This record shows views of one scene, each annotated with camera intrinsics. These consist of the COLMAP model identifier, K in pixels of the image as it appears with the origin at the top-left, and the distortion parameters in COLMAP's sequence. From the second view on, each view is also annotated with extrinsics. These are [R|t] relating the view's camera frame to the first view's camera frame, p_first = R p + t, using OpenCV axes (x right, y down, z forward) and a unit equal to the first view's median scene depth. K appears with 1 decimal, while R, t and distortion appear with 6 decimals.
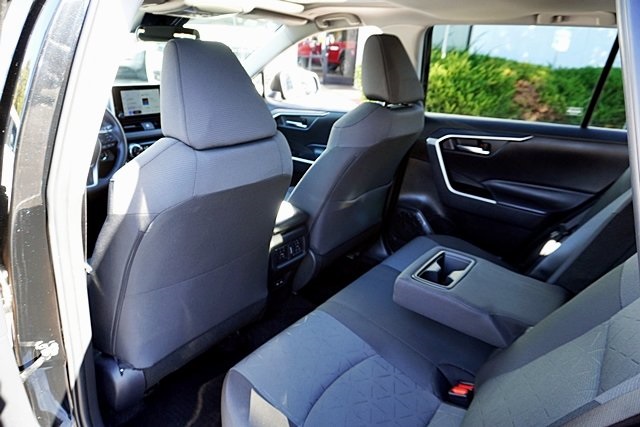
lens RADIAL K [[431.7, 0, 318.9], [0, 431.7, 217.5], [0, 0, 1]] dist [-0.041211, 0.032476]
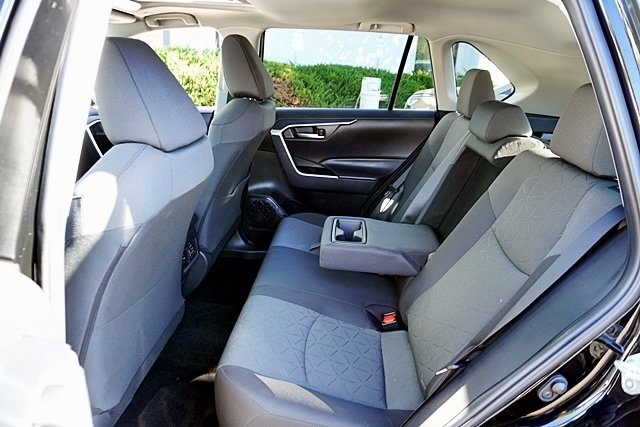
lens RADIAL K [[431.7, 0, 318.9], [0, 431.7, 217.5], [0, 0, 1]] dist [-0.041211, 0.032476]
pose [[0.836595, -0.191304, 0.513335, -0.282017], [0.191711, 0.980031, 0.052790, 0.001298], [-0.513183, 0.054248, 0.856563, 0.001823]]
